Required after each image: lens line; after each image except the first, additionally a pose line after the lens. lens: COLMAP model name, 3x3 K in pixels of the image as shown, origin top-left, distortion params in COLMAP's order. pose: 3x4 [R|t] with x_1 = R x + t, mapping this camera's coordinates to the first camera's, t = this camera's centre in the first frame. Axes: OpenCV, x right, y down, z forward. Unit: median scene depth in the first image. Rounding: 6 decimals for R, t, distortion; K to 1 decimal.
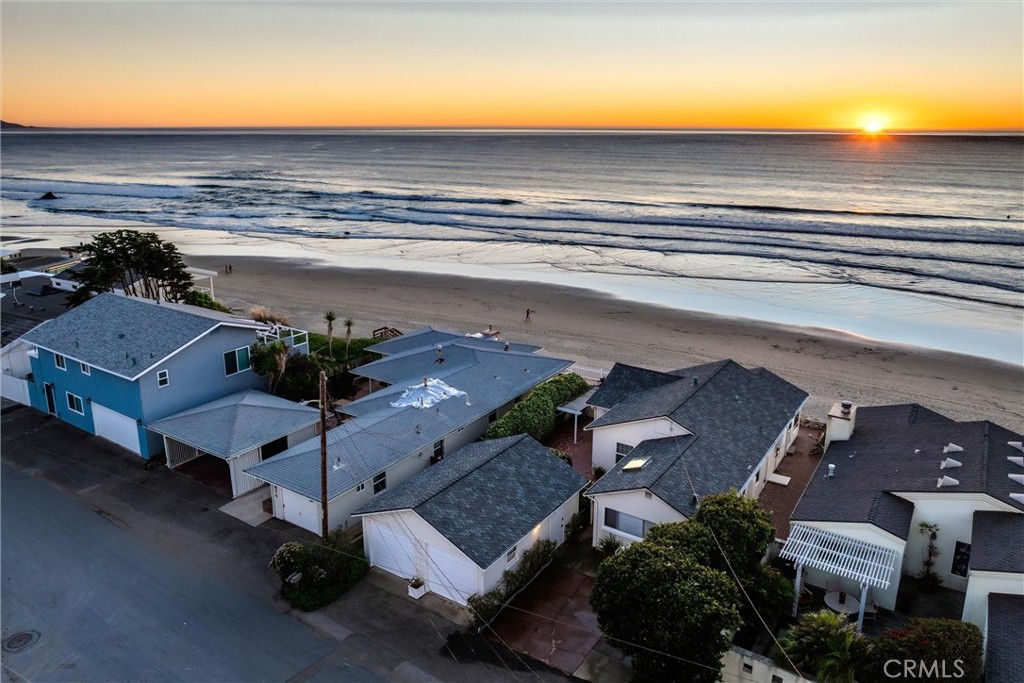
lens RADIAL K [[725.4, 0, 526.6], [0, 725.4, 375.0], [0, 0, 1]] dist [-0.003703, 0.001098]
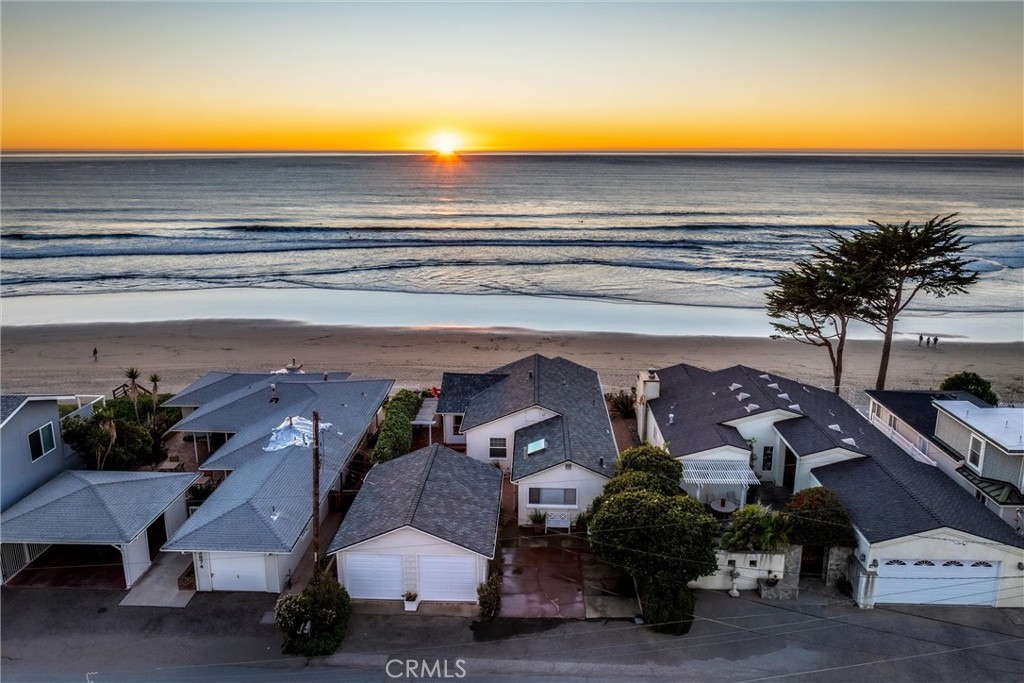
lens RADIAL K [[725.4, 0, 526.6], [0, 725.4, 375.0], [0, 0, 1]] dist [-0.003703, 0.001098]
pose [[0.844064, -0.159649, 0.511926, -0.404294], [0.173464, 0.984615, 0.021054, -0.018288], [-0.507411, 0.071030, 0.858772, -0.008963]]
